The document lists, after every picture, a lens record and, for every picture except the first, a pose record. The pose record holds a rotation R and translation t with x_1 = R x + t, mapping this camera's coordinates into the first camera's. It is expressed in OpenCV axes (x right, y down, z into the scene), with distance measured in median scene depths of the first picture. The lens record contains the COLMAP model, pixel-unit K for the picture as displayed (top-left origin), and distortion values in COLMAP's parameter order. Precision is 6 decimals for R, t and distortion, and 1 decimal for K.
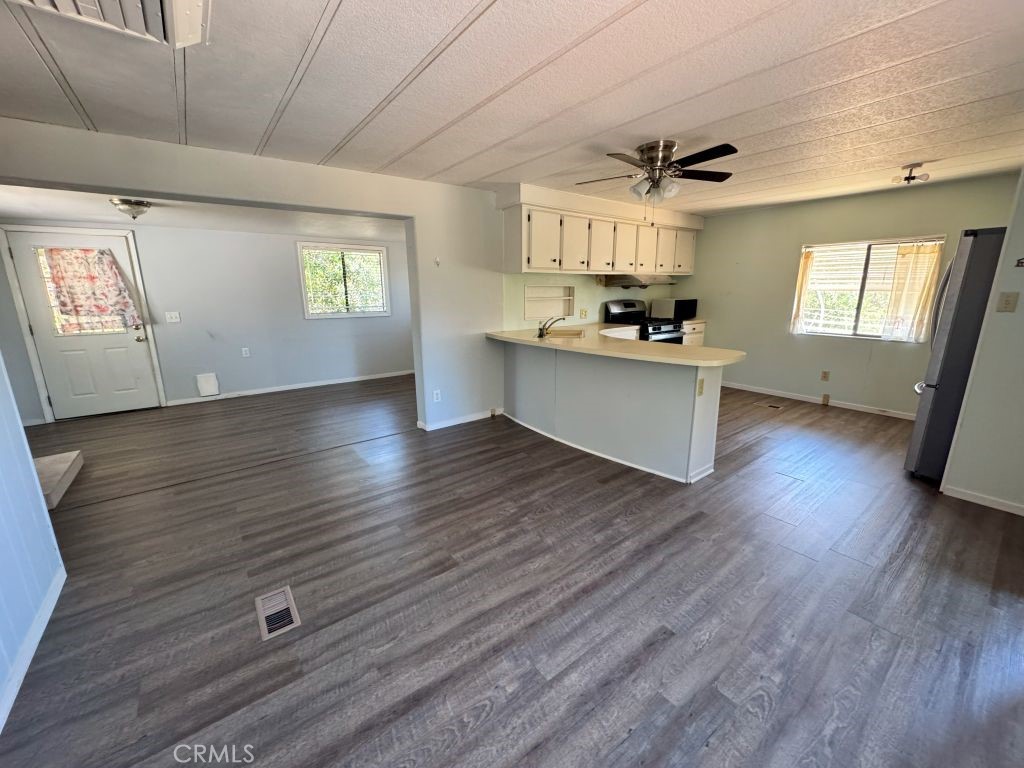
lens RADIAL K [[407.2, 0, 512.4], [0, 407.2, 383.6], [0, 0, 1]] dist [-0.002617, 0.000270]
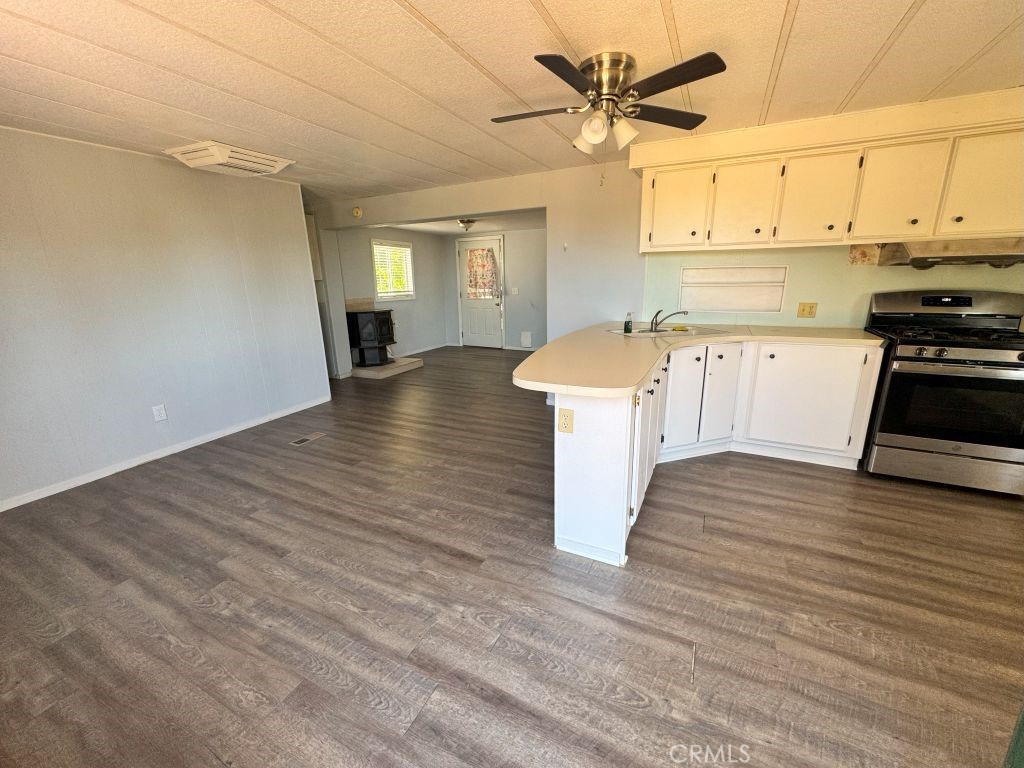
lens RADIAL K [[407.2, 0, 514.7], [0, 407.2, 380.8], [0, 0, 1]] dist [-0.002617, 0.000270]
pose [[0.445434, 0.227654, -0.865888, 1.256422], [-0.187004, 0.969458, 0.158685, -0.187047], [0.875567, 0.091241, 0.474402, 0.732979]]
